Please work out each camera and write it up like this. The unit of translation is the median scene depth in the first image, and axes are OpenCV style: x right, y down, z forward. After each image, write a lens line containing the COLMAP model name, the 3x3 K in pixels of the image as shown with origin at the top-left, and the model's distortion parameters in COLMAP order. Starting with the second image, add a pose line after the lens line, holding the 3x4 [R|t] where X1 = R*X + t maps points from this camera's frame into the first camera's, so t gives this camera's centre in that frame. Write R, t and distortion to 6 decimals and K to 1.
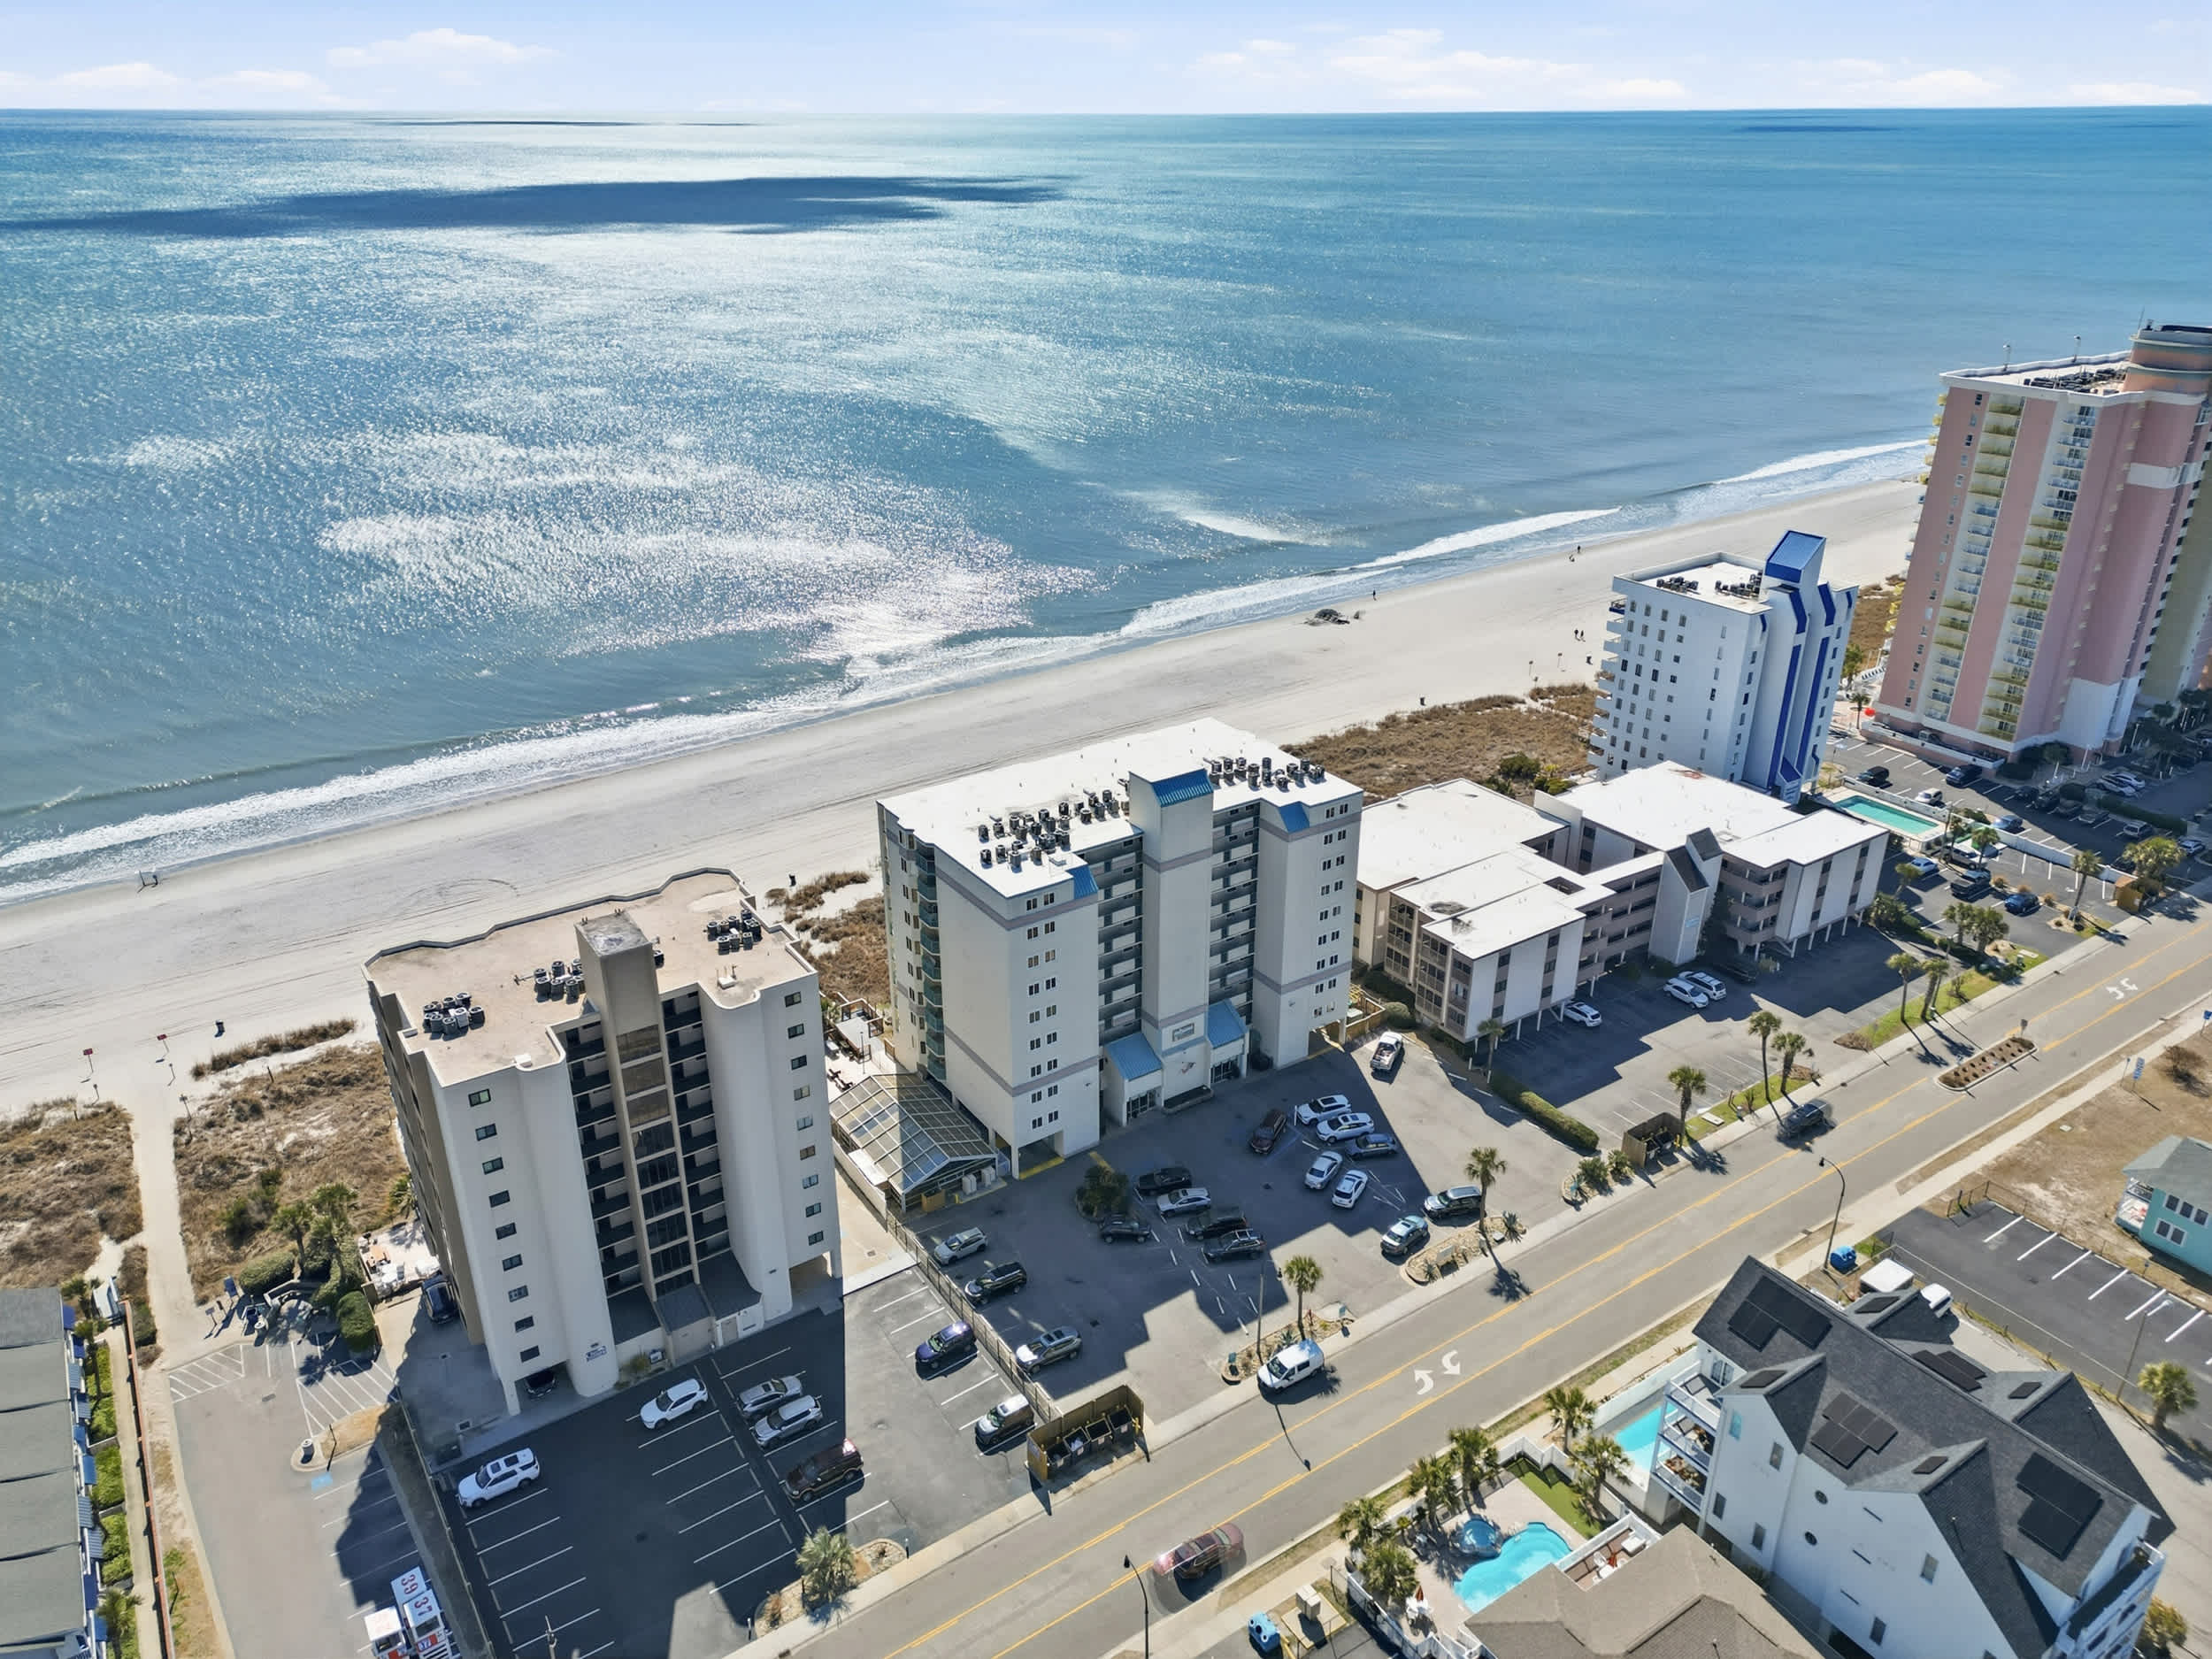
lens RADIAL K [[1553.1, 0, 1101.3], [0, 1553.1, 821.1], [0, 0, 1]] dist [0.081923, -0.080430]
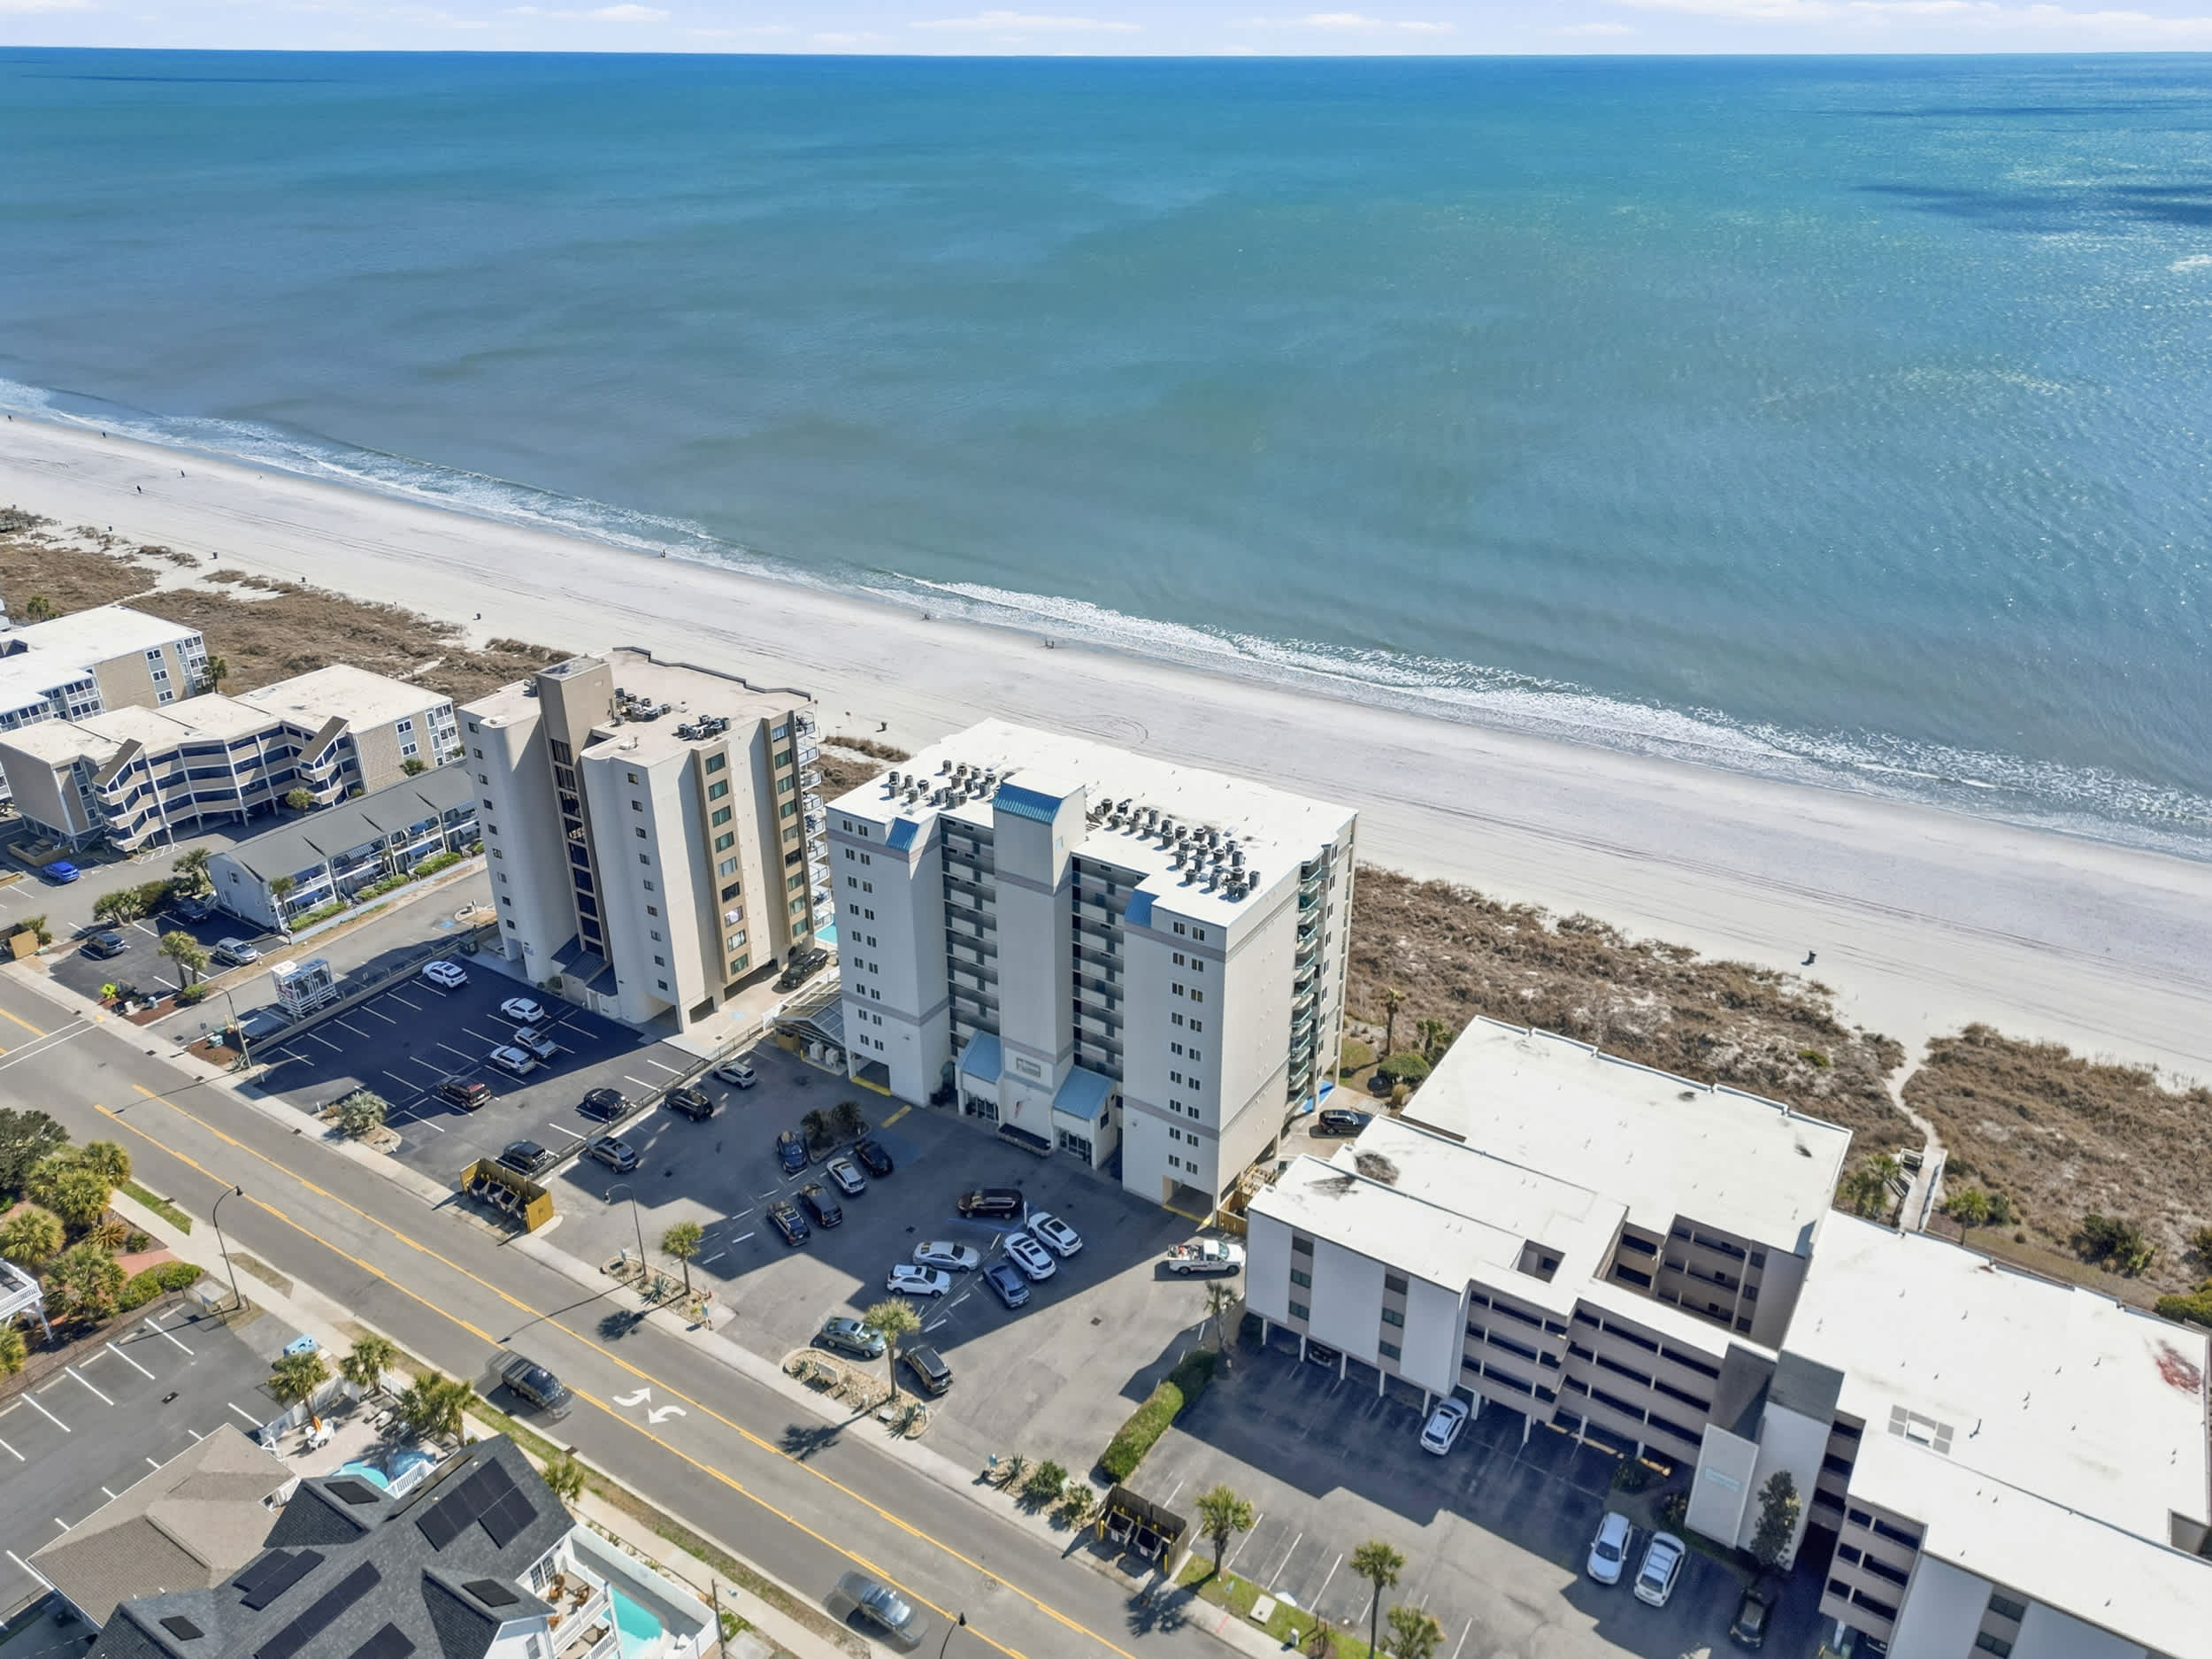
lens RADIAL K [[1553.1, 0, 1101.3], [0, 1553.1, 821.1], [0, 0, 1]] dist [0.081923, -0.080430]
pose [[0.403422, 0.406044, -0.819987, 0.747547], [-0.382541, 0.888916, 0.251972, -0.235882], [0.831212, 0.212028, 0.513937, 0.522439]]
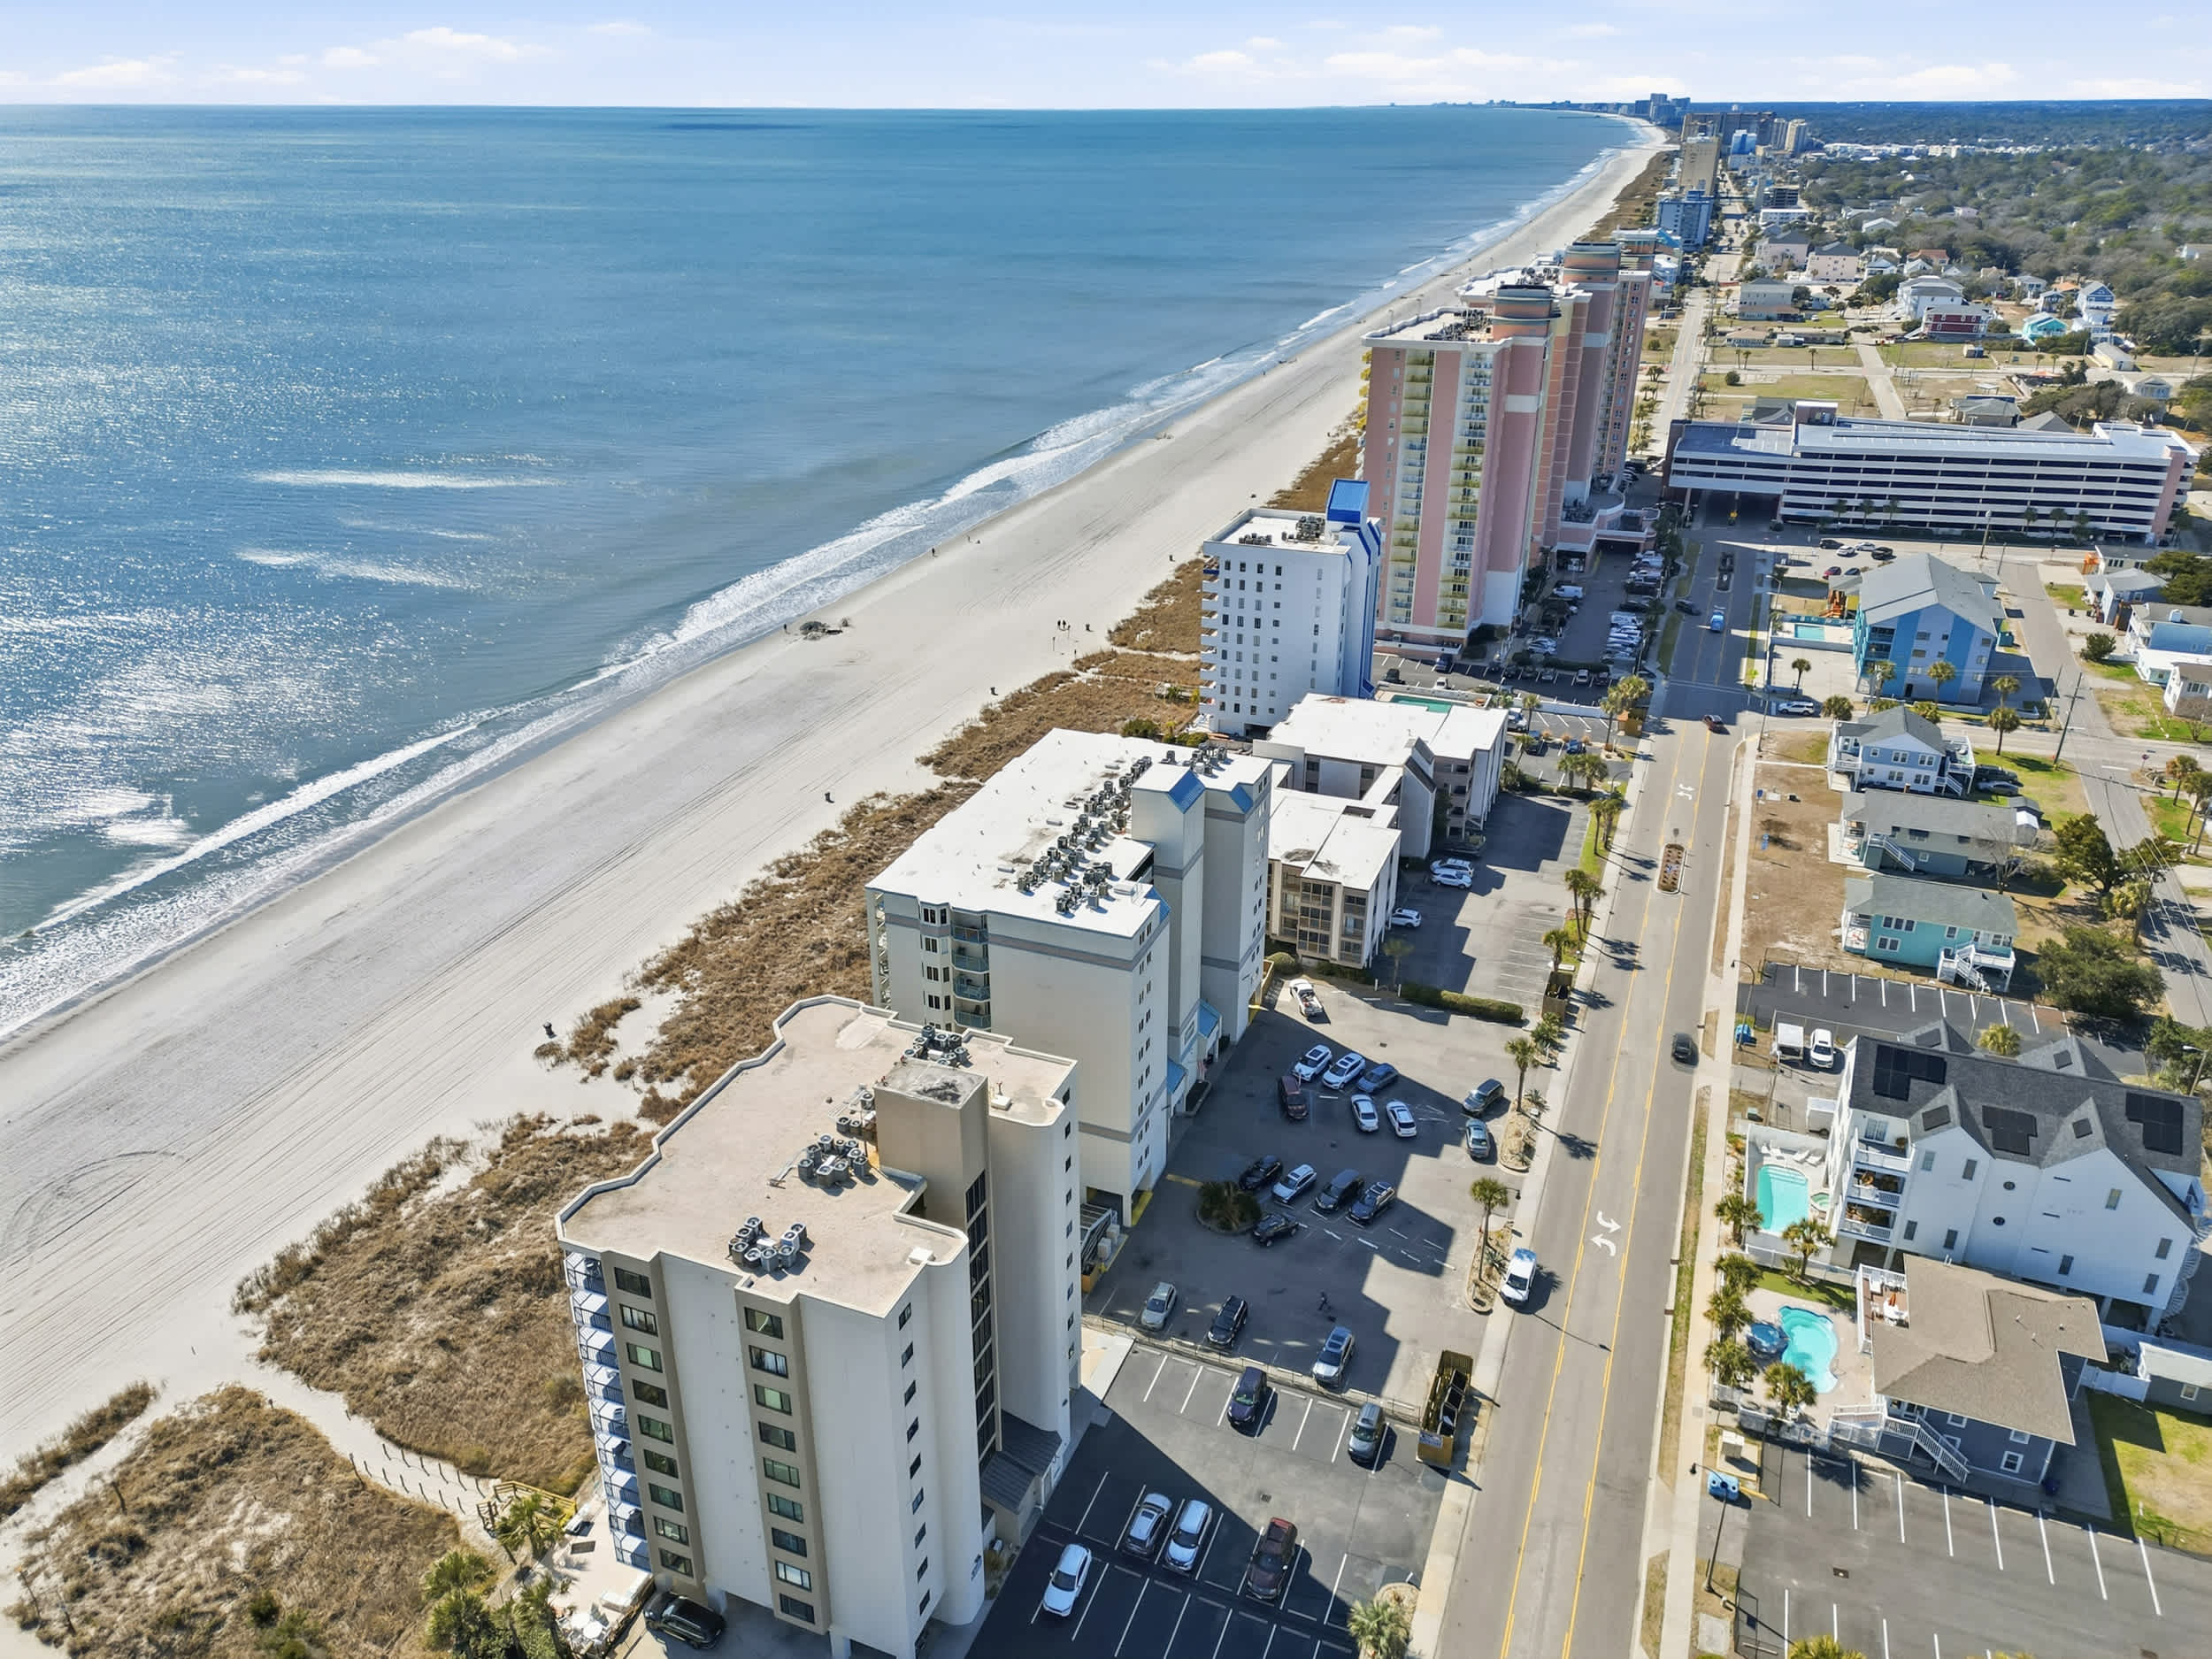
lens RADIAL K [[1548.6, 0, 1111.0], [0, 1548.6, 829.5], [0, 0, 1]] dist [0.102318, -0.117437]
pose [[0.825372, -0.235740, 0.513019, -0.462728], [0.232534, 0.969950, 0.071594, -0.073653], [-0.514480, 0.060202, 0.855386, 0.157726]]
